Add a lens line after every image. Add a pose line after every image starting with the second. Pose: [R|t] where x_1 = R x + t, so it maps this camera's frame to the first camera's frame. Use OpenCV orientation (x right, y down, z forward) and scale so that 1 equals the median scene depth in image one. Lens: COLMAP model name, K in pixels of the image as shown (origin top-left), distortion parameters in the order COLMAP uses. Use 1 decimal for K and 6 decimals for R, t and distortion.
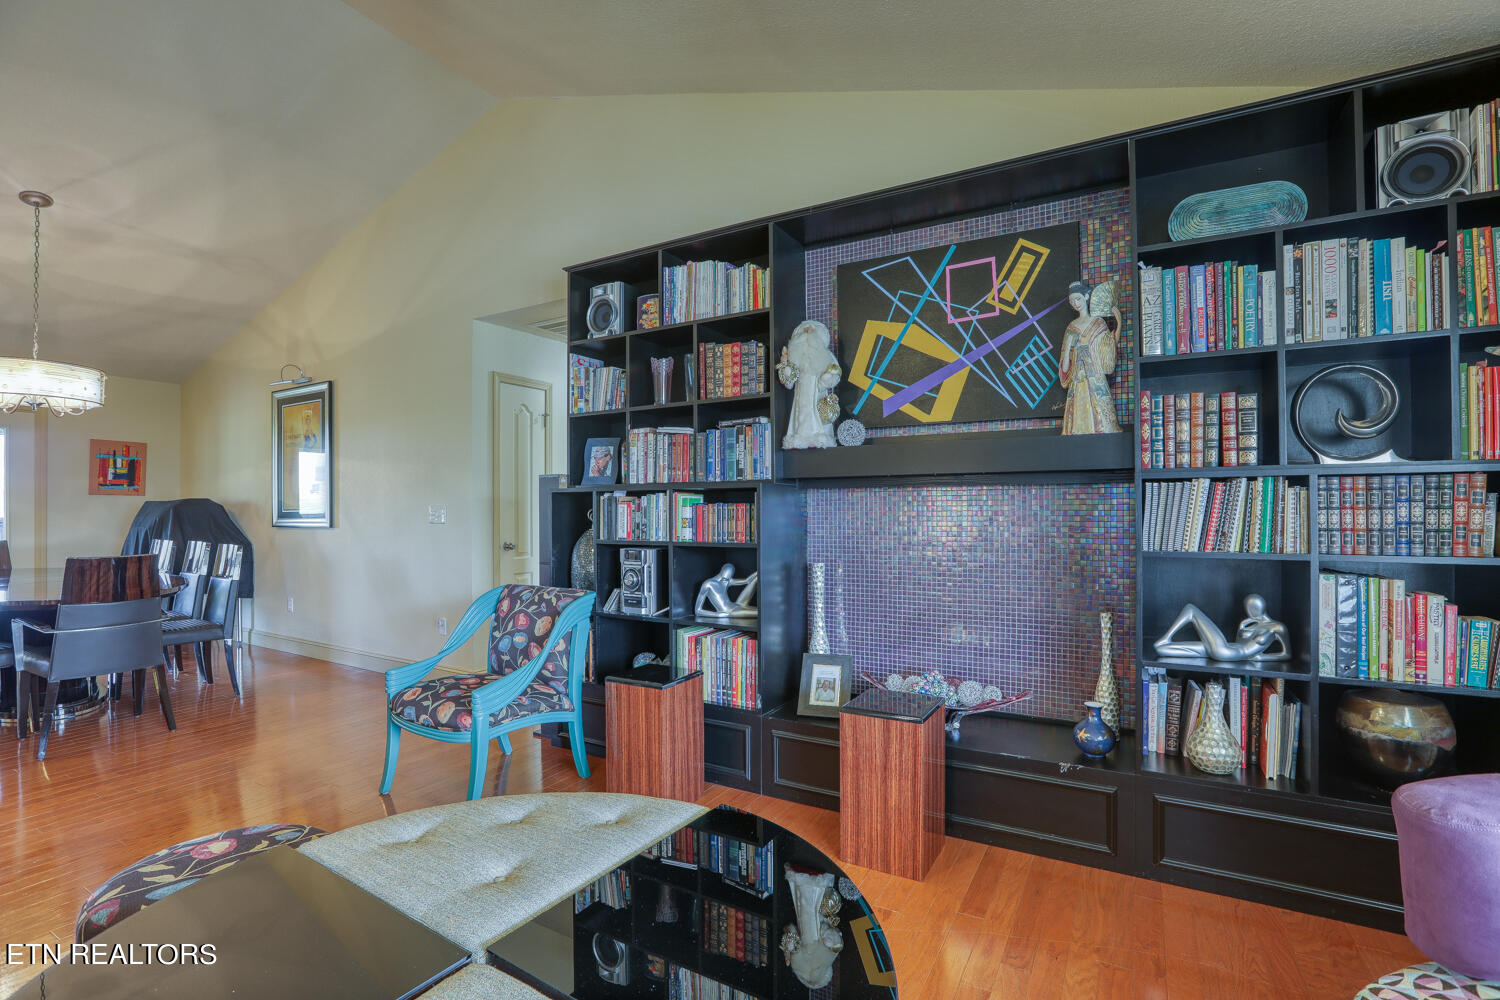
lens RADIAL K [[693.1, 0, 748.8], [0, 693.1, 501.1], [0, 0, 1]] dist [-0.041014, 0.010989]
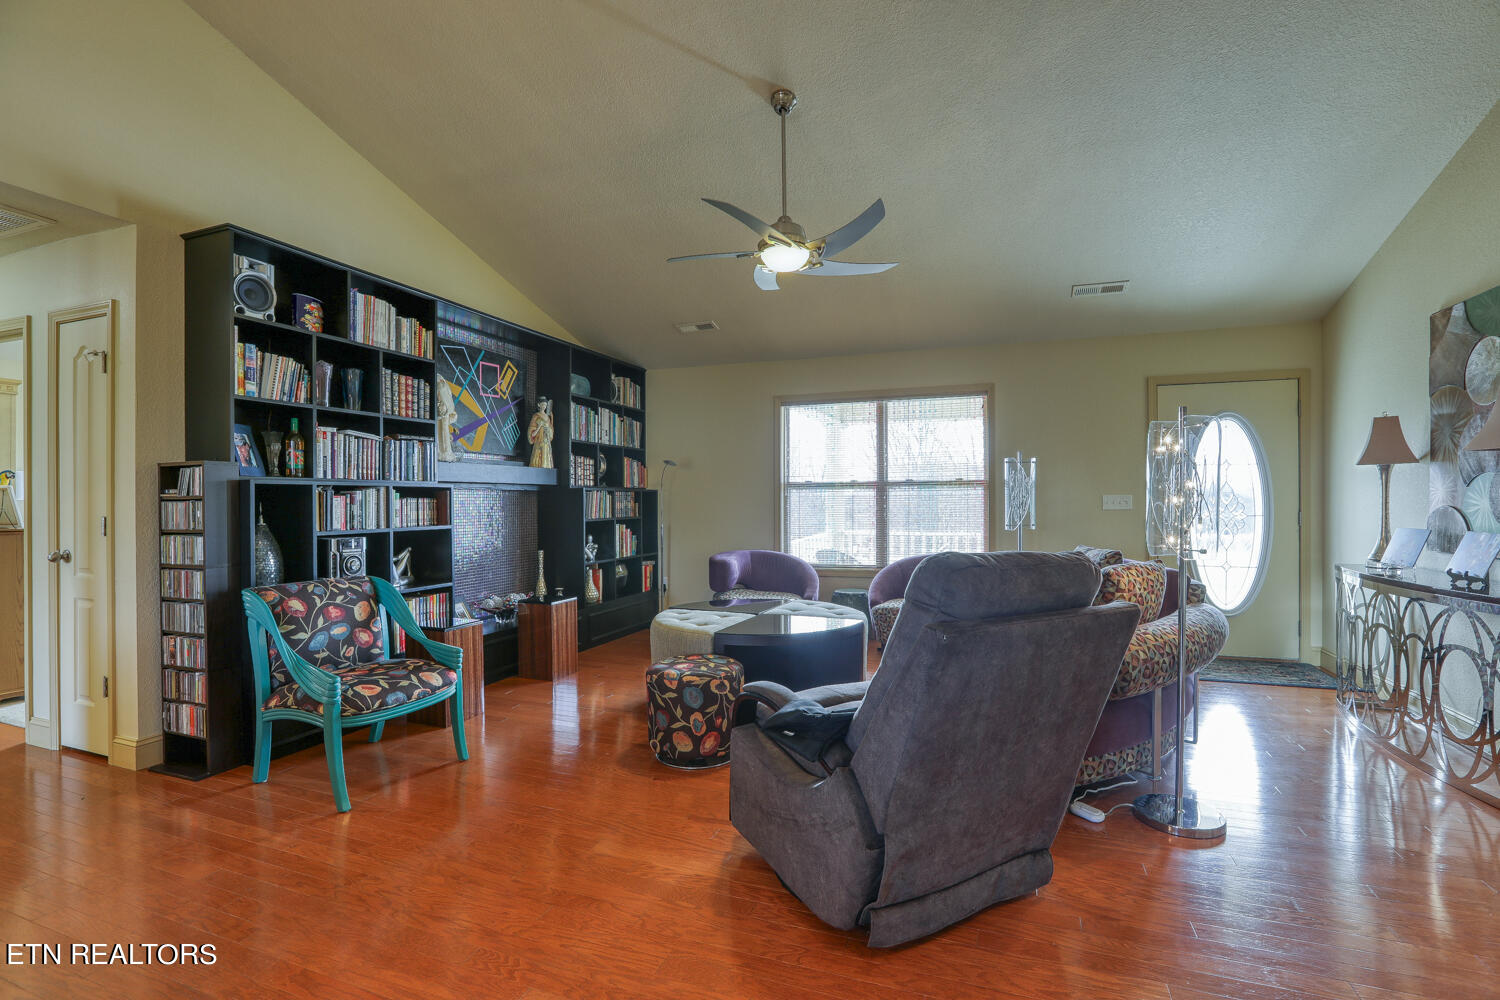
lens RADIAL K [[693.1, 0, 755.7], [0, 693.1, 499.1], [0, 0, 1]] dist [-0.041014, 0.010989]
pose [[-0.162601, 0.006717, 0.986669, -1.480574], [-0.007106, 0.999943, -0.007979, 0.011422], [-0.986666, -0.008308, -0.162544, 0.582326]]
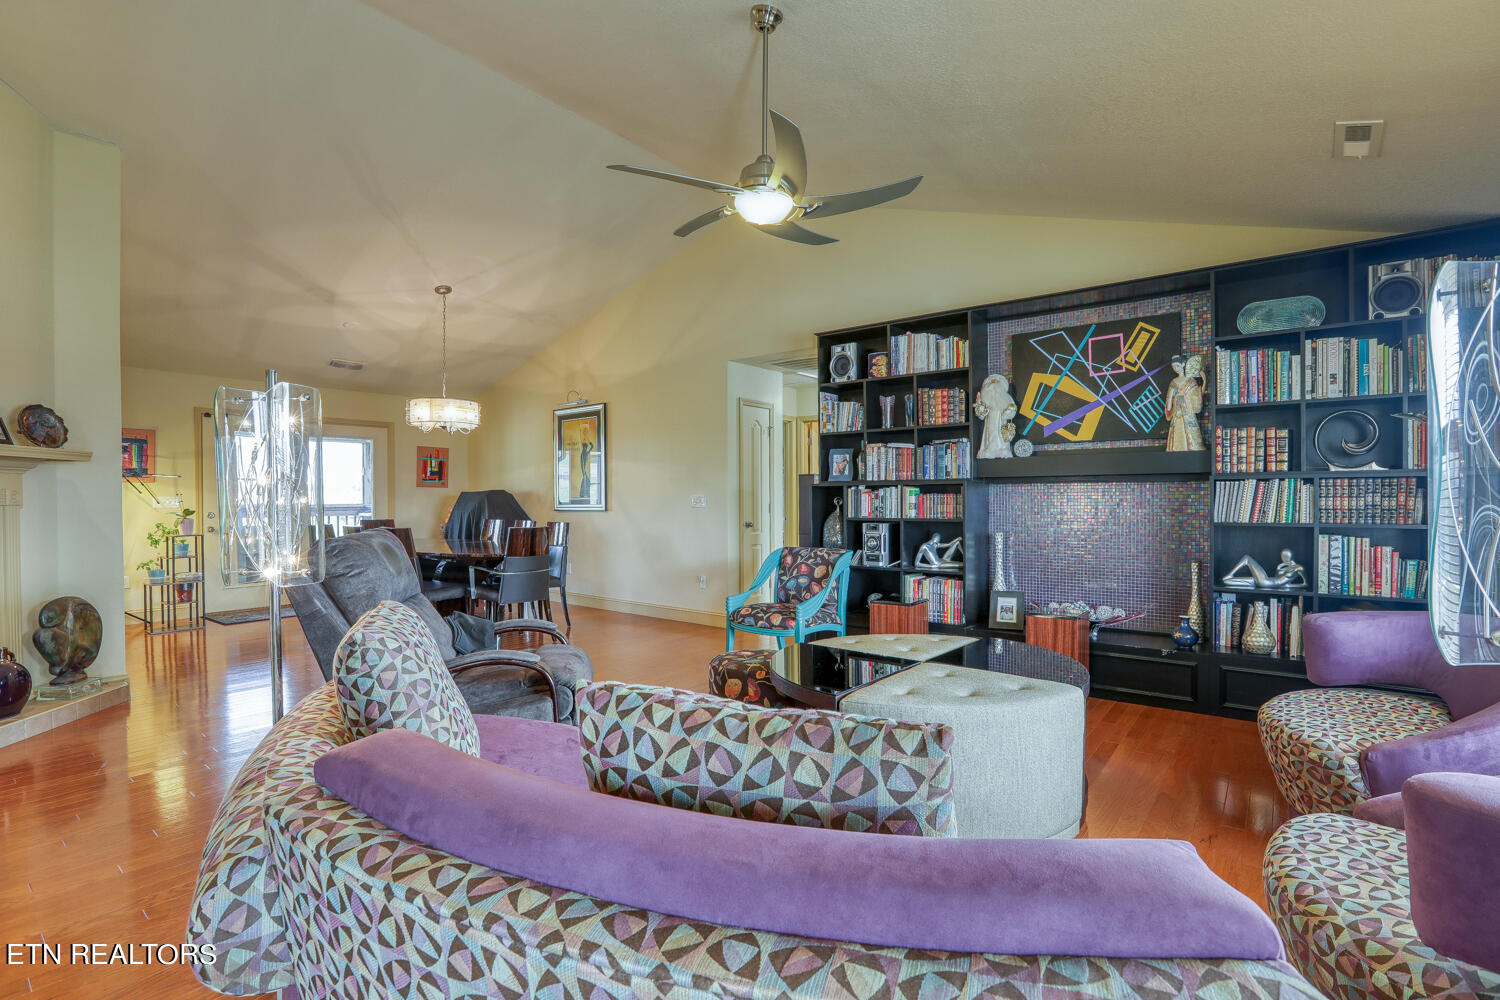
lens RADIAL K [[693.1, 0, 758.9], [0, 693.1, 503.1], [0, 0, 1]] dist [-0.041014, 0.010989]
pose [[0.990775, 0.000508, -0.135514, -0.227806], [0.002185, 0.999803, 0.019719, -0.007237], [0.135498, -0.019833, 0.990579, -0.600966]]
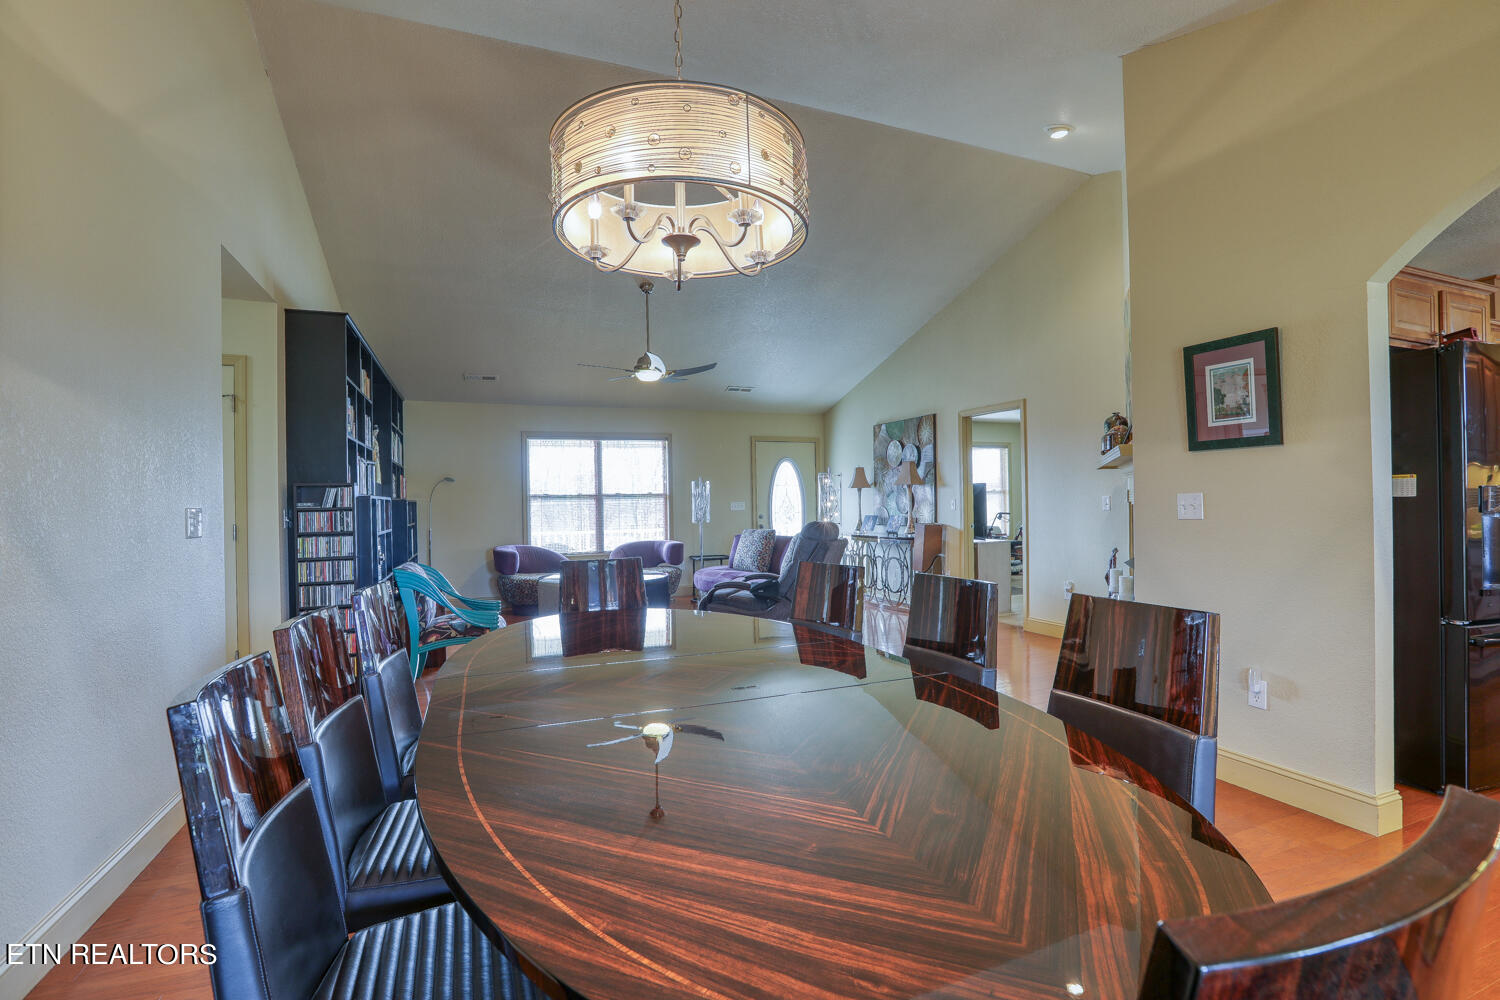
lens RADIAL K [[693.1, 0, 782.7], [0, 693.1, 501.7], [0, 0, 1]] dist [-0.041014, 0.010989]
pose [[-0.805046, 0.019254, 0.592899, -1.937705], [0.013628, 0.999810, -0.013964, 0.024945], [-0.593055, -0.003162, -0.805156, 1.832065]]
